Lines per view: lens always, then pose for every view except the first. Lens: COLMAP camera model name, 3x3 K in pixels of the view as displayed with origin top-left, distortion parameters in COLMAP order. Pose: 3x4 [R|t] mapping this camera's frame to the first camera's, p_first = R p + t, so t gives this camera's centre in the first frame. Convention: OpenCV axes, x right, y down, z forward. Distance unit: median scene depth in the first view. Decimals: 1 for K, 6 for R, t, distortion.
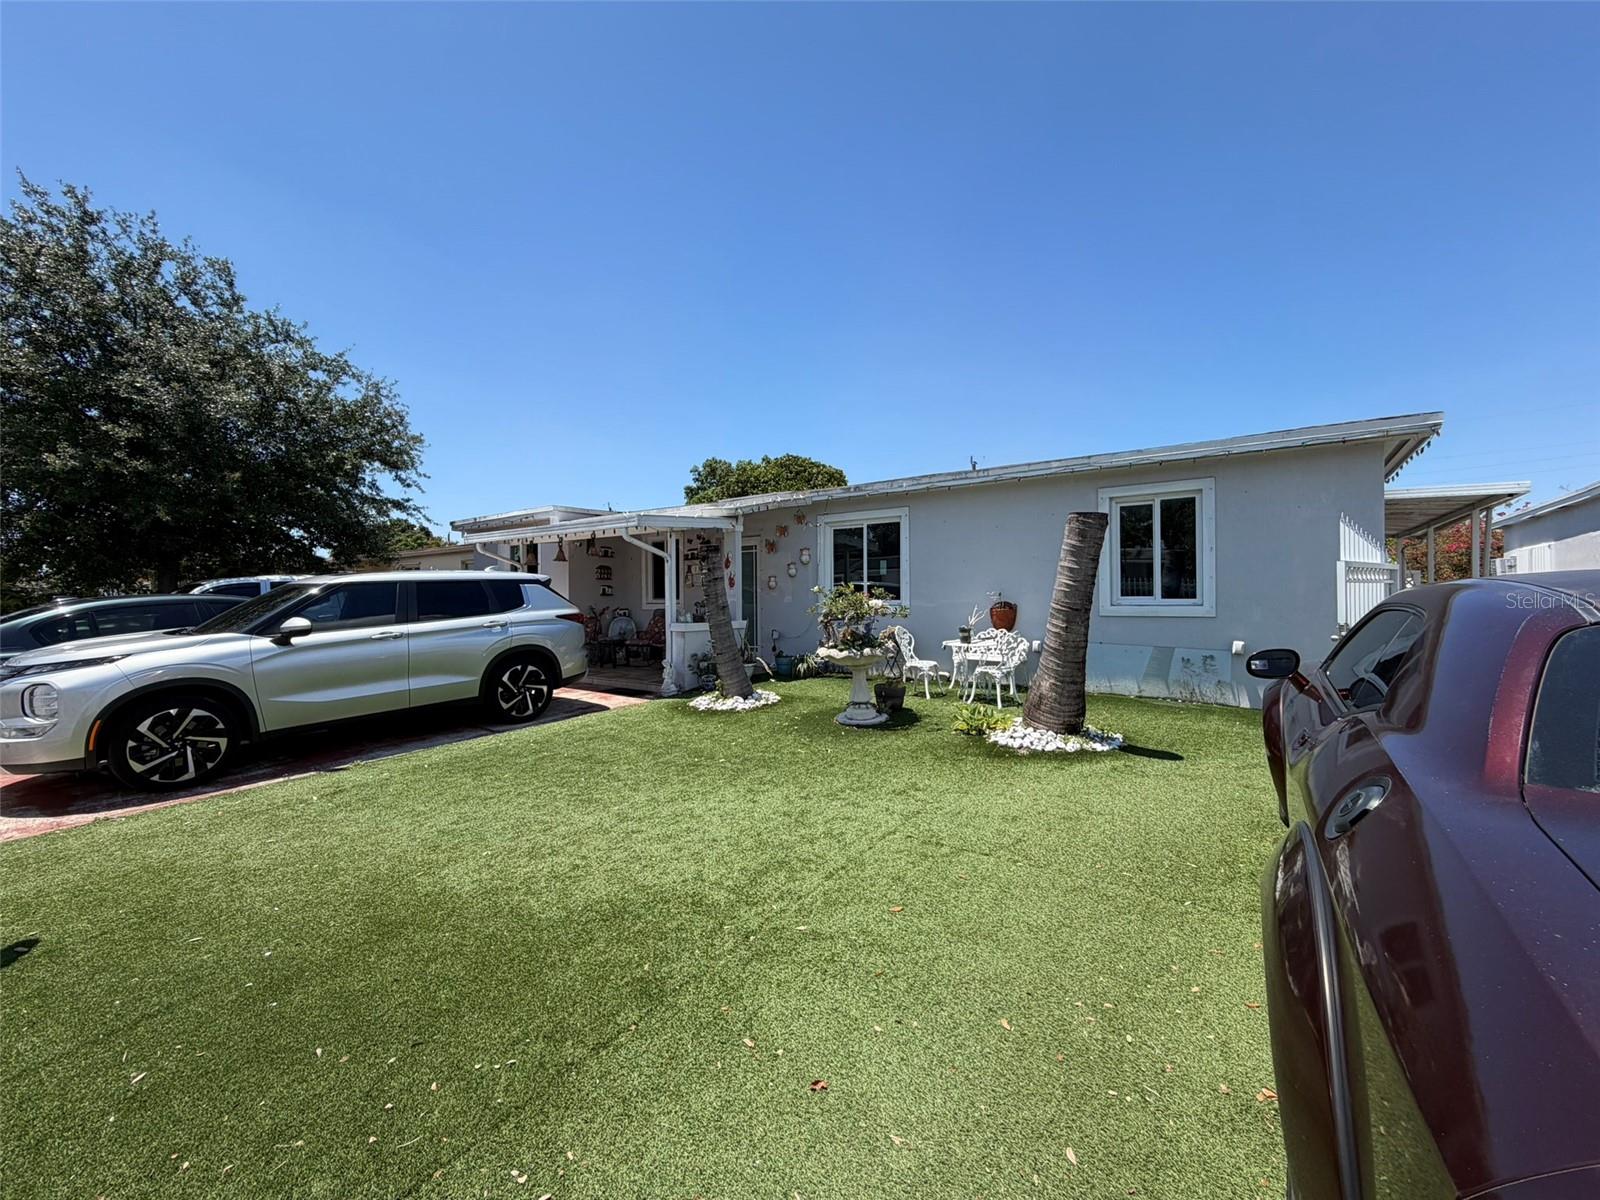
lens RADIAL K [[638.1, 0, 800.4], [0, 638.1, 605.2], [0, 0, 1]] dist [-0.000134, 0.000187]
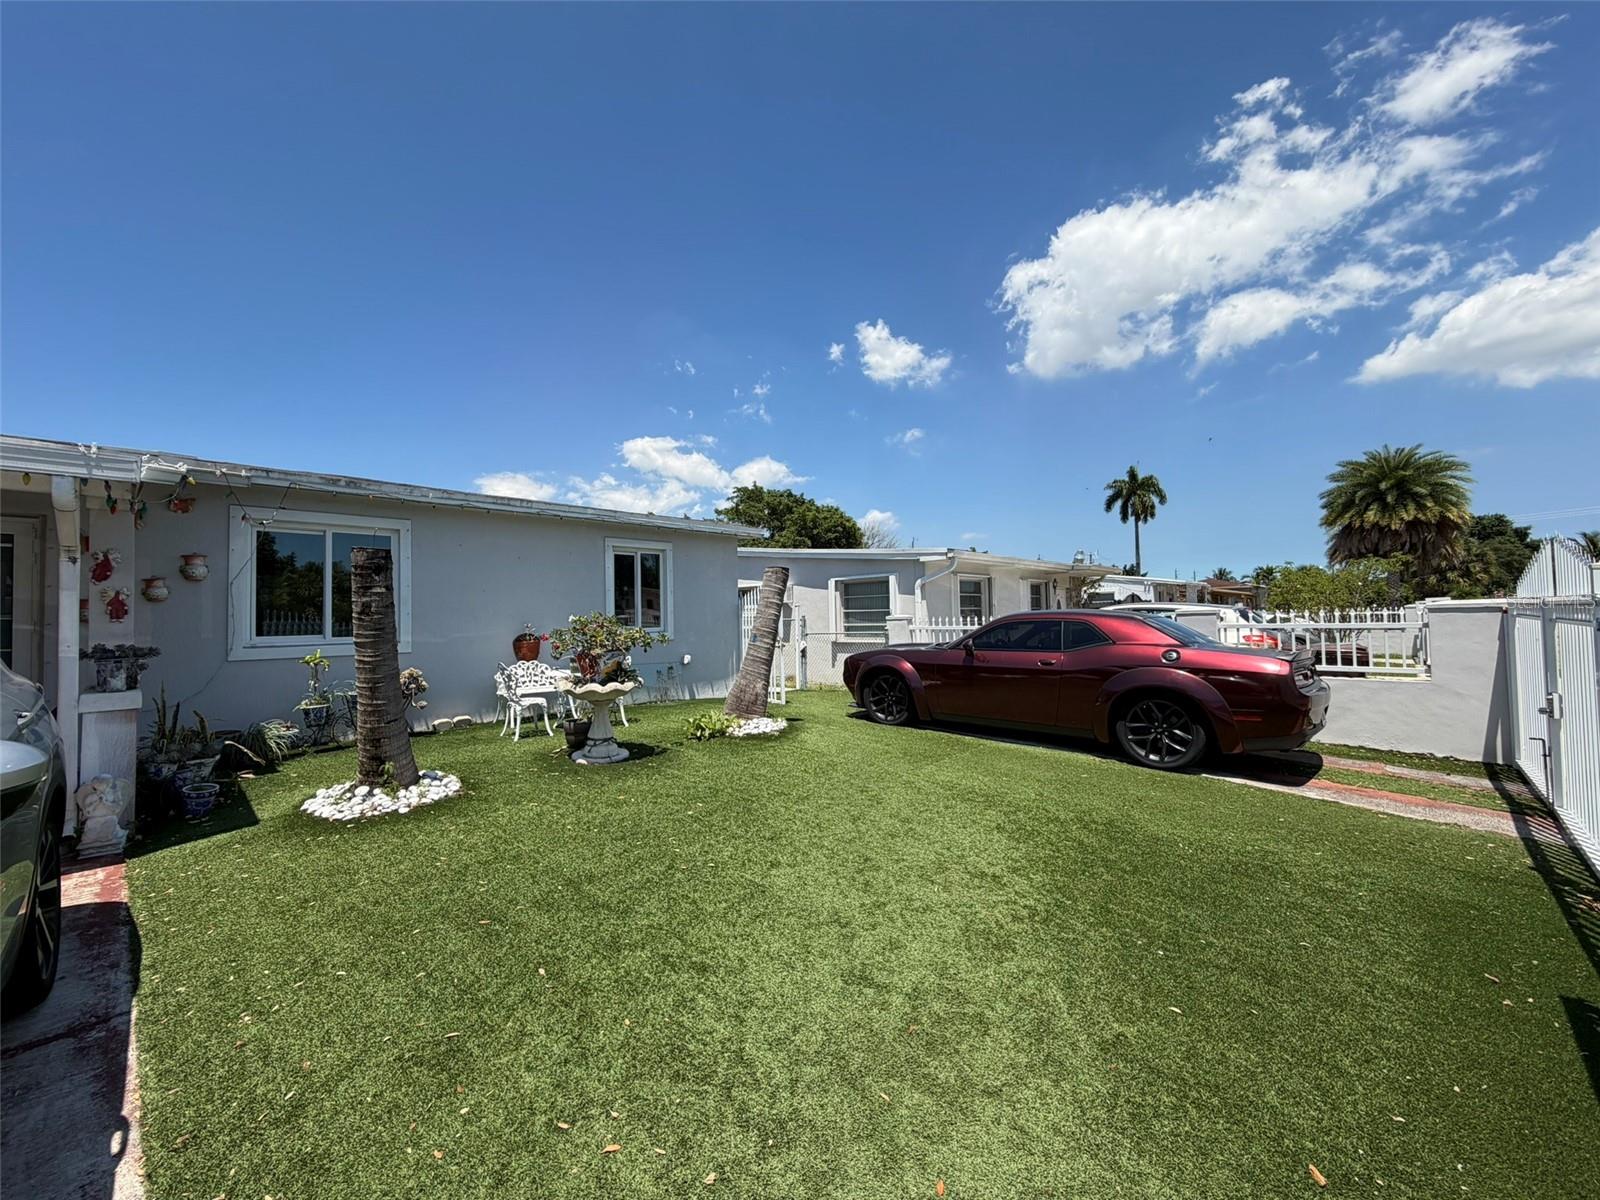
lens RADIAL K [[638.1, 0, 800.1], [0, 638.1, 591.4], [0, 0, 1]] dist [-0.000134, 0.000187]
pose [[0.087990, 0.045258, 0.995093, -0.729224], [0.042383, 0.997893, -0.049133, -0.005861], [-0.995219, 0.046499, 0.085887, 0.560318]]
